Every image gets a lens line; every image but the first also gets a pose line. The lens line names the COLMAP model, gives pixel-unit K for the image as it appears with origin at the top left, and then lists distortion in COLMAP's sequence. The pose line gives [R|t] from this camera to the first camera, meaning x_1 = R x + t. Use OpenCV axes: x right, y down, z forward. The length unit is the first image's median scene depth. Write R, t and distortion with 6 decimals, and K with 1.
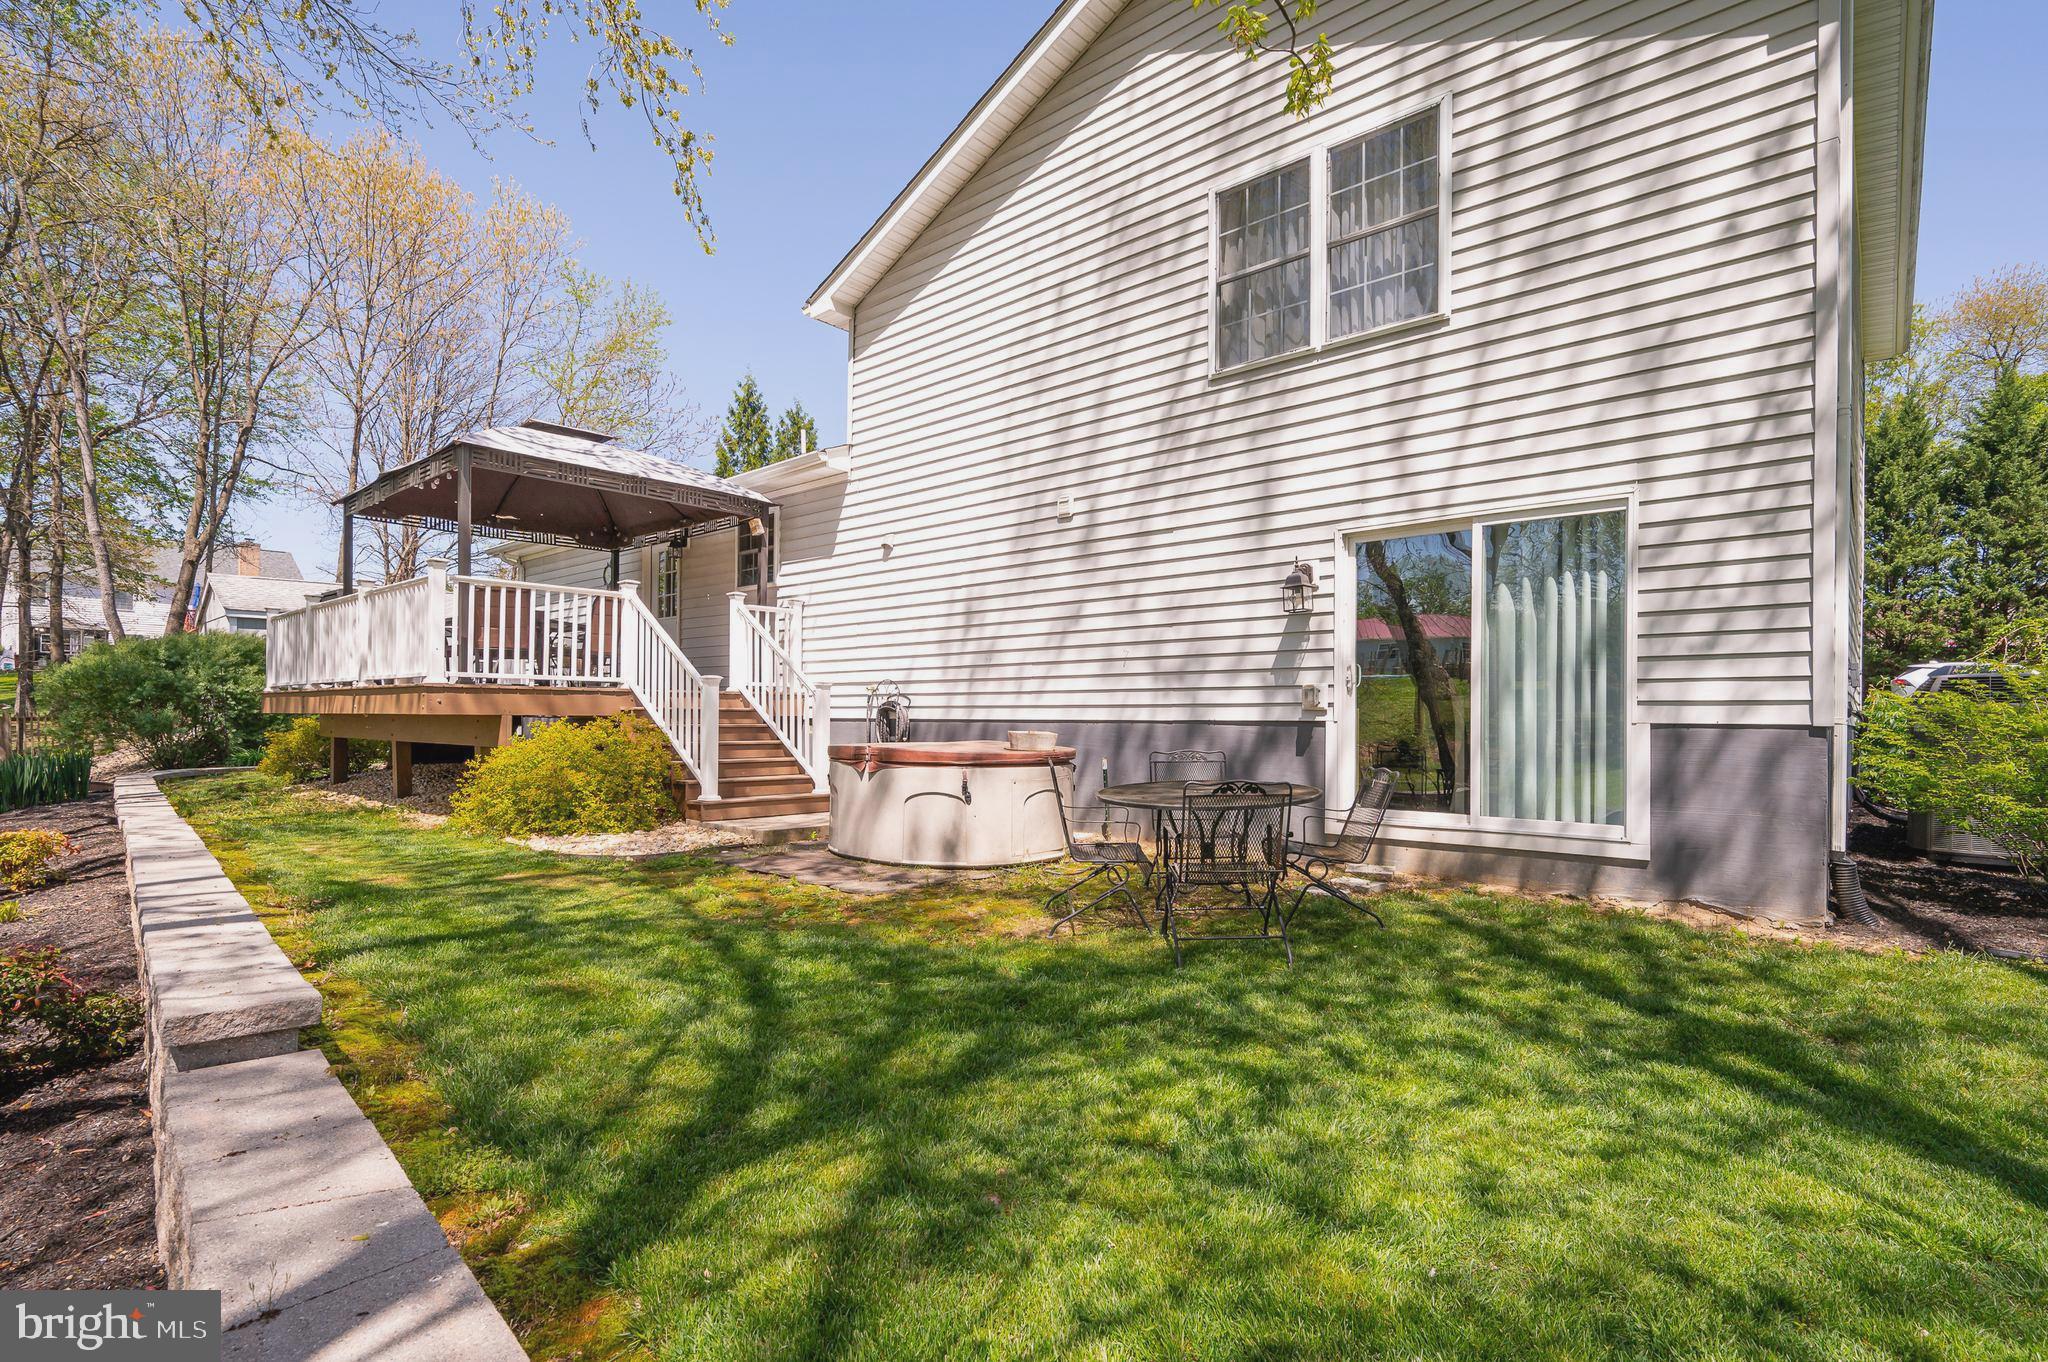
lens RADIAL K [[962.7, 0, 1081.1], [0, 962.7, 724.2], [0, 0, 1]] dist [-0.000418, -0.000149]
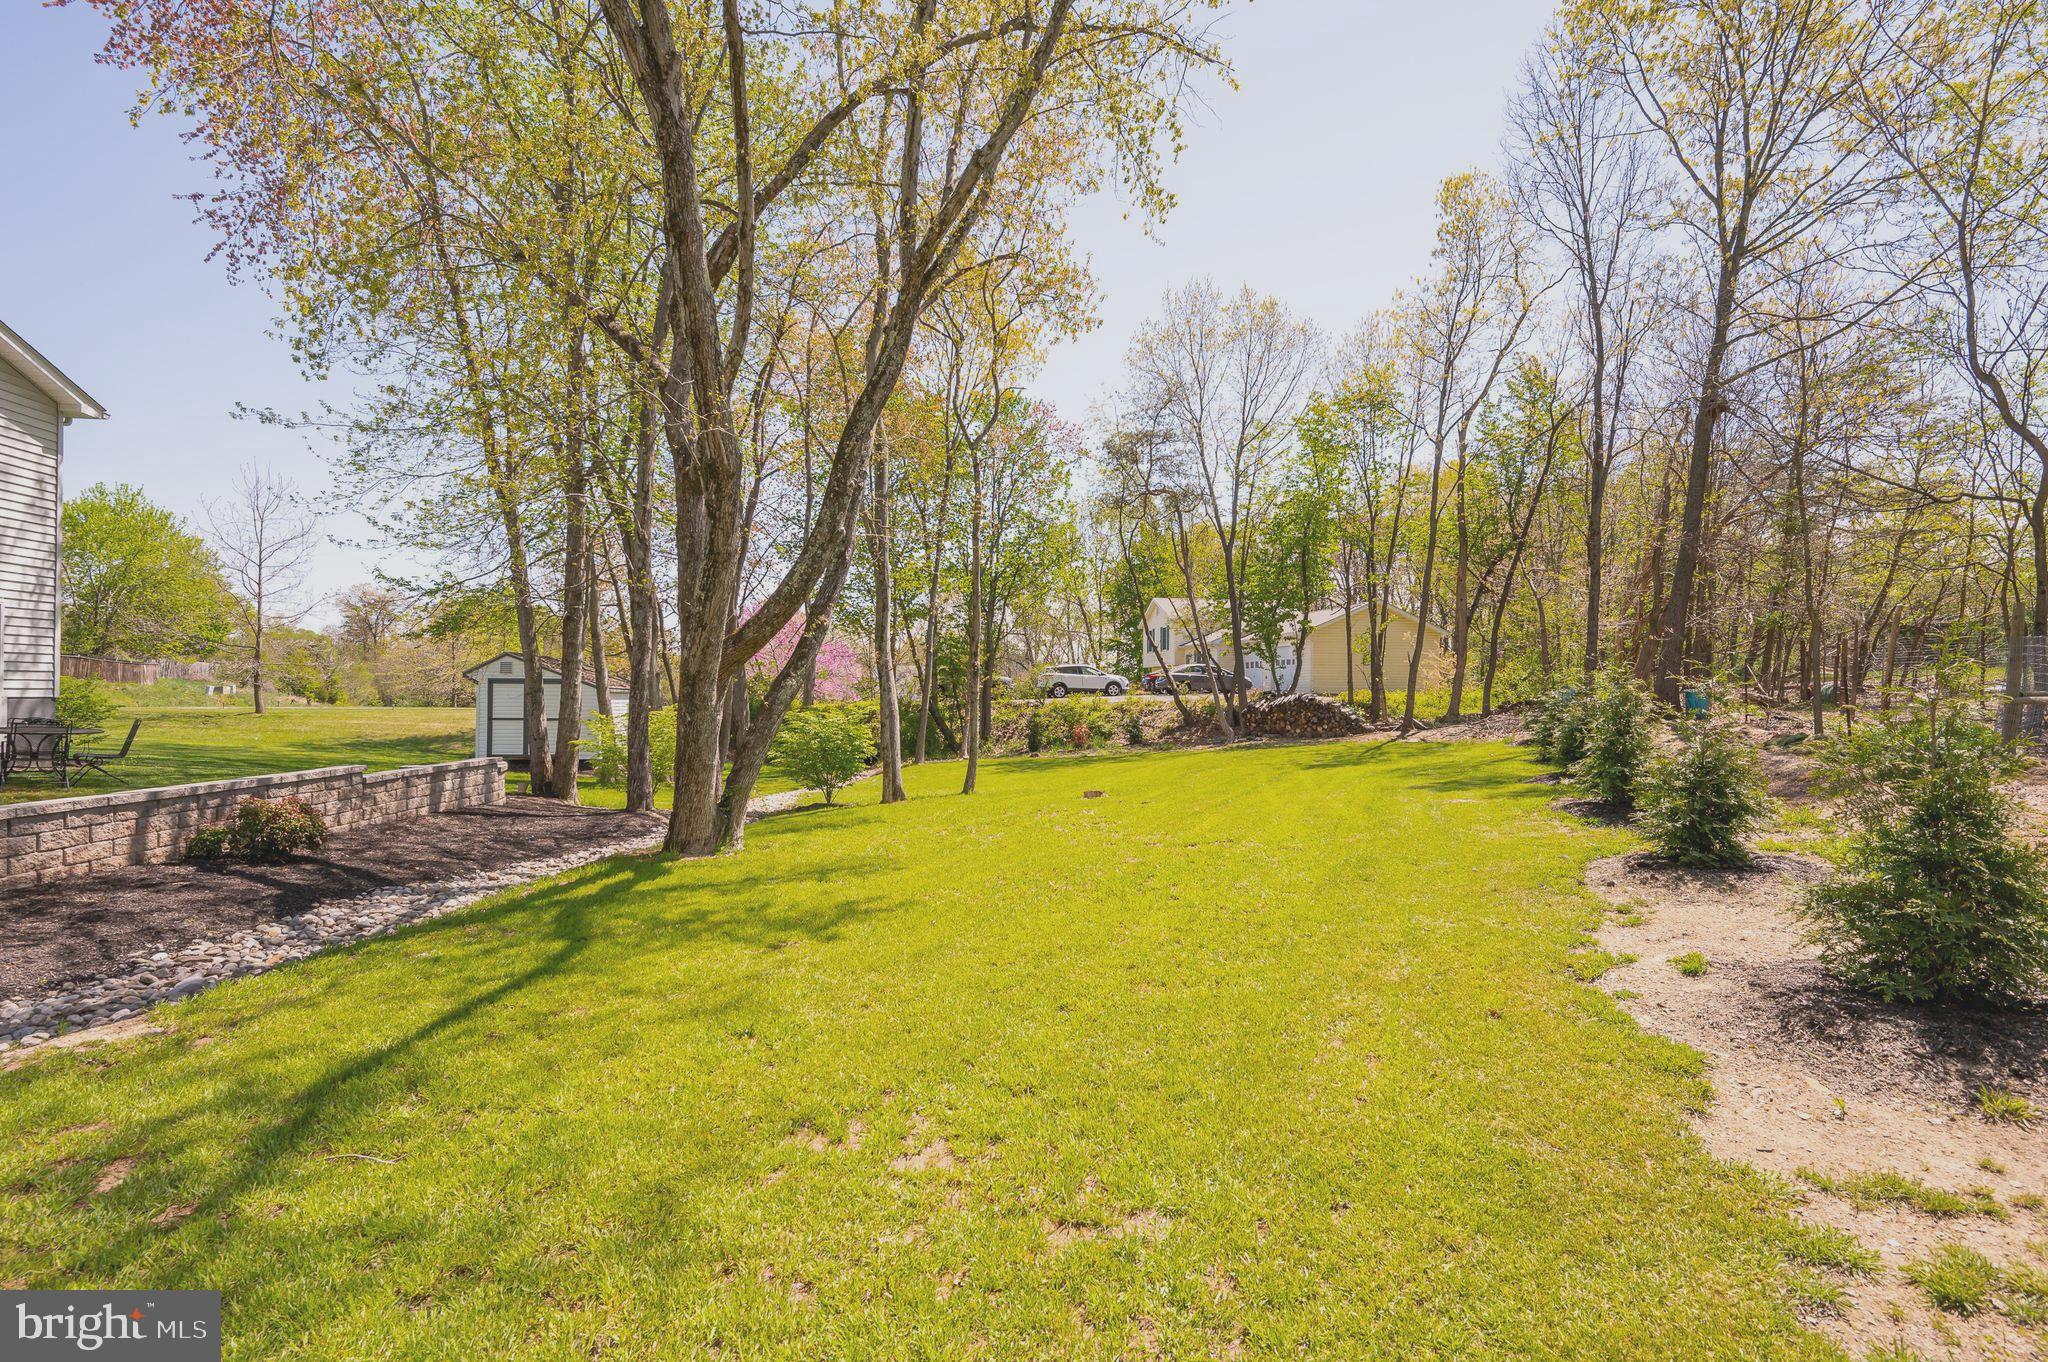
lens RADIAL K [[906.2, 0, 1018.9], [0, 906.2, 682.7], [0, 0, 1]] dist [-0.013842, -0.000184]
pose [[-0.724478, -0.006247, 0.689269, -1.660731], [-0.012368, 0.999916, -0.003938, -0.034670], [-0.689187, -0.011379, -0.724494, 0.487148]]
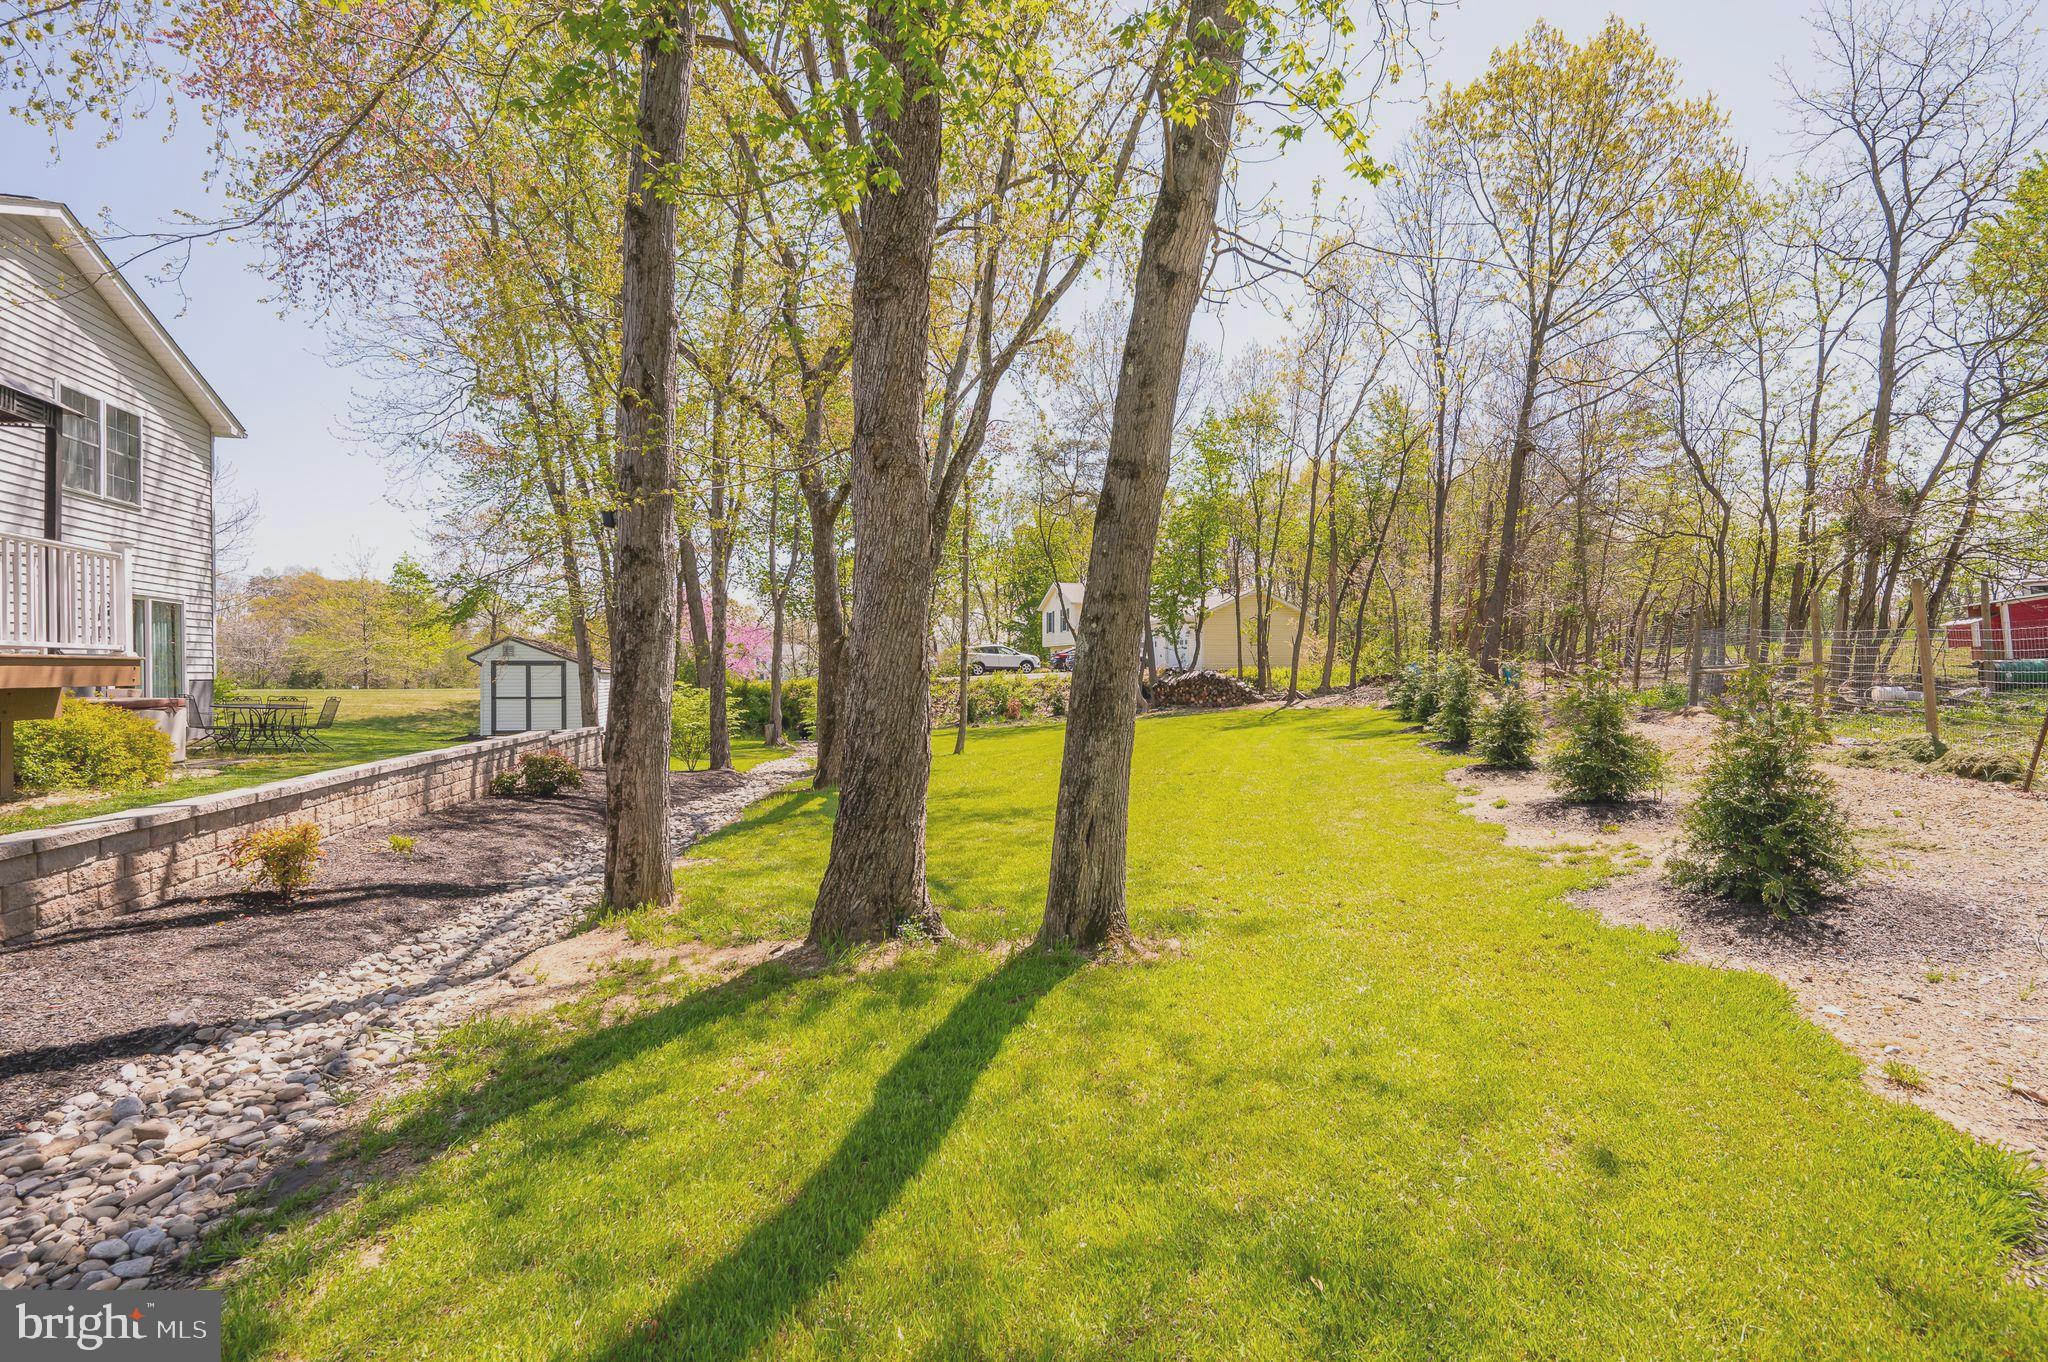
lens RADIAL K [[929.5, 0, 1031.1], [0, 929.5, 679.1], [0, 0, 1]] dist [0.000715, 0.000187]
pose [[-0.828532, -0.013951, 0.559767, -1.741608], [-0.007030, 0.999870, 0.014515, -0.034702], [-0.559897, 0.008090, -0.828523, 1.078413]]
